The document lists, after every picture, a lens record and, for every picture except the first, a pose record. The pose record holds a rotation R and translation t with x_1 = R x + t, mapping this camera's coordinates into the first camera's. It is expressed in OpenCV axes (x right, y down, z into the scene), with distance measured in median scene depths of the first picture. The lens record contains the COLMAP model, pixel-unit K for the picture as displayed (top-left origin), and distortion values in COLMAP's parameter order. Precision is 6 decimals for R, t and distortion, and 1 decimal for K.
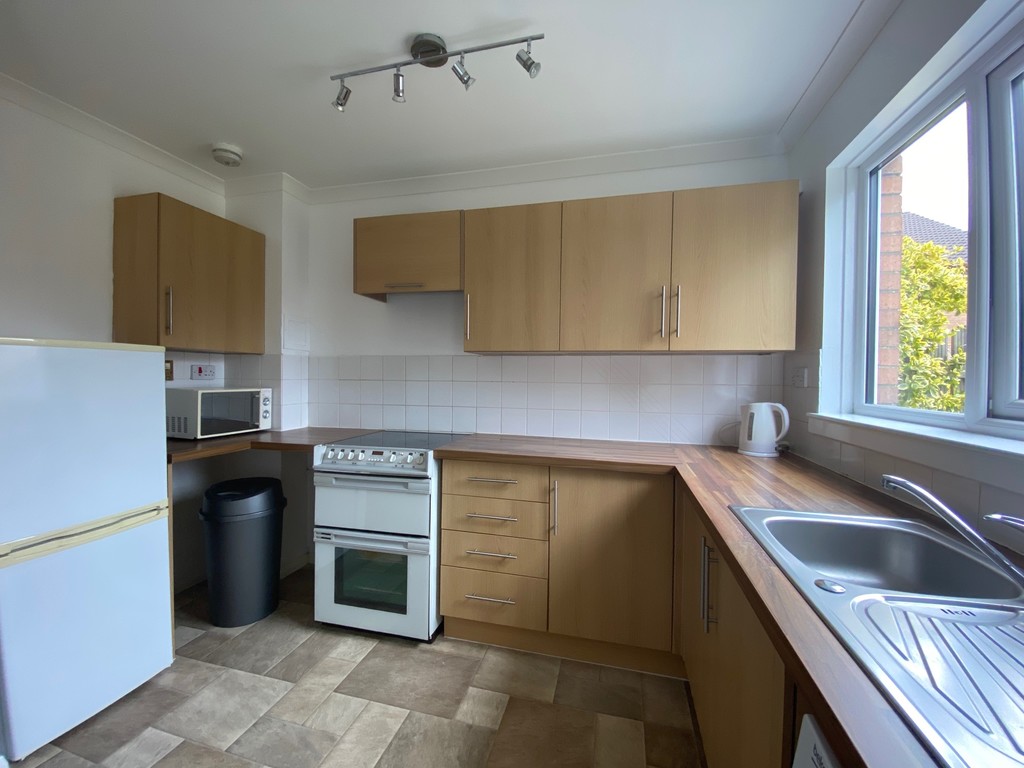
lens RADIAL K [[419.0, 0, 516.3], [0, 419.0, 388.0], [0, 0, 1]] dist [0.021931, -0.021926]
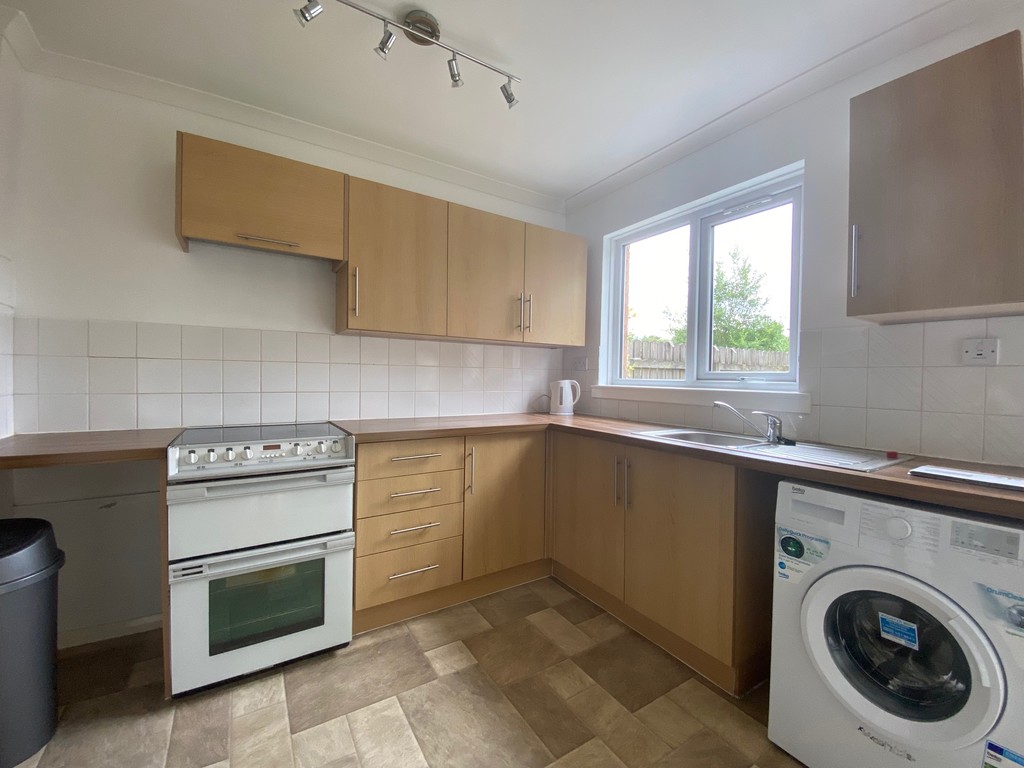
lens RADIAL K [[419.0, 0, 516.3], [0, 419.0, 388.0], [0, 0, 1]] dist [0.021931, -0.021926]
pose [[0.679328, -0.020501, 0.733548, -0.633939], [0.011468, 0.999784, 0.017321, 0.035228], [-0.733745, -0.003354, 0.679417, 0.114427]]
